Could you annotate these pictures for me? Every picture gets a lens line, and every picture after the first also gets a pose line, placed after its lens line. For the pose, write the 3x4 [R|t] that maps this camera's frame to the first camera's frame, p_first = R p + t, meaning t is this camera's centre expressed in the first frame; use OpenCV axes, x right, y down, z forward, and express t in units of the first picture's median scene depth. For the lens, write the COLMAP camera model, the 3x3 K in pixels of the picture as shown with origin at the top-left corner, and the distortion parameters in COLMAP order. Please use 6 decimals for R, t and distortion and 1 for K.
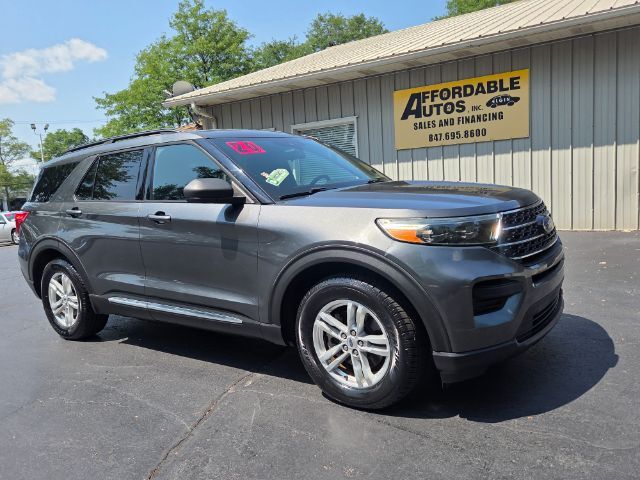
lens RADIAL K [[506.0, 0, 312.5], [0, 506.0, 242.3], [0, 0, 1]] dist [0.065747, -0.052648]
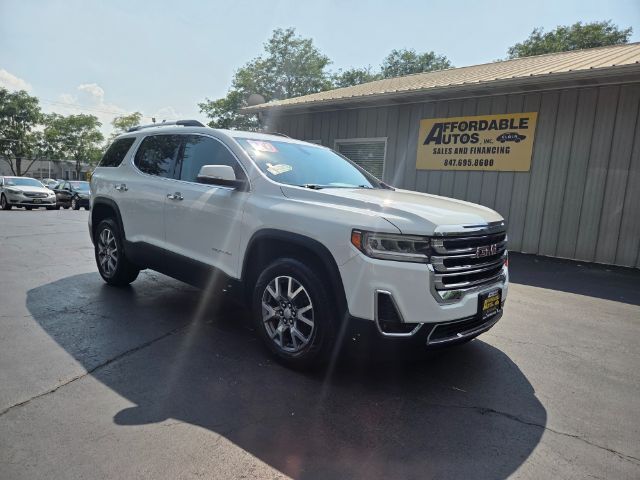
lens RADIAL K [[427.4, 0, 311.4], [0, 427.4, 248.7], [0, 0, 1]] dist [0.057323, -0.051853]
pose [[0.981239, 0.143626, -0.128617, 0.085406], [-0.140898, 0.989566, 0.030113, 0.004875], [0.131600, -0.011426, 0.991237, -0.023557]]
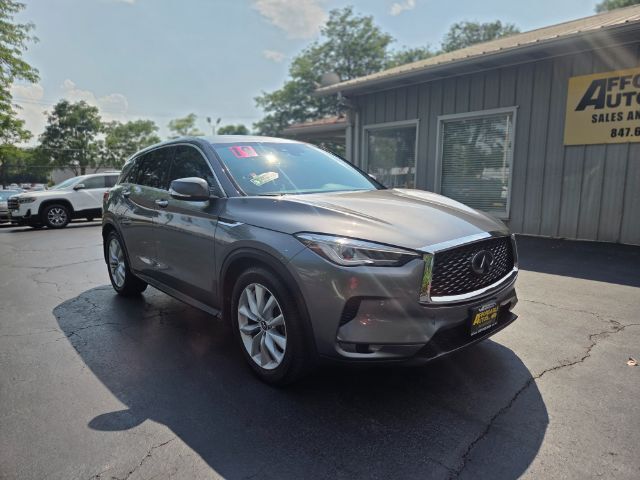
lens RADIAL K [[427.4, 0, 320.6], [0, 427.4, 238.9], [0, 0, 1]] dist [0.057323, -0.051853]
pose [[0.968631, 0.096168, -0.229140, -0.056979], [-0.089431, 0.995204, 0.039632, -0.015483], [0.231853, -0.017896, 0.972586, 0.186328]]
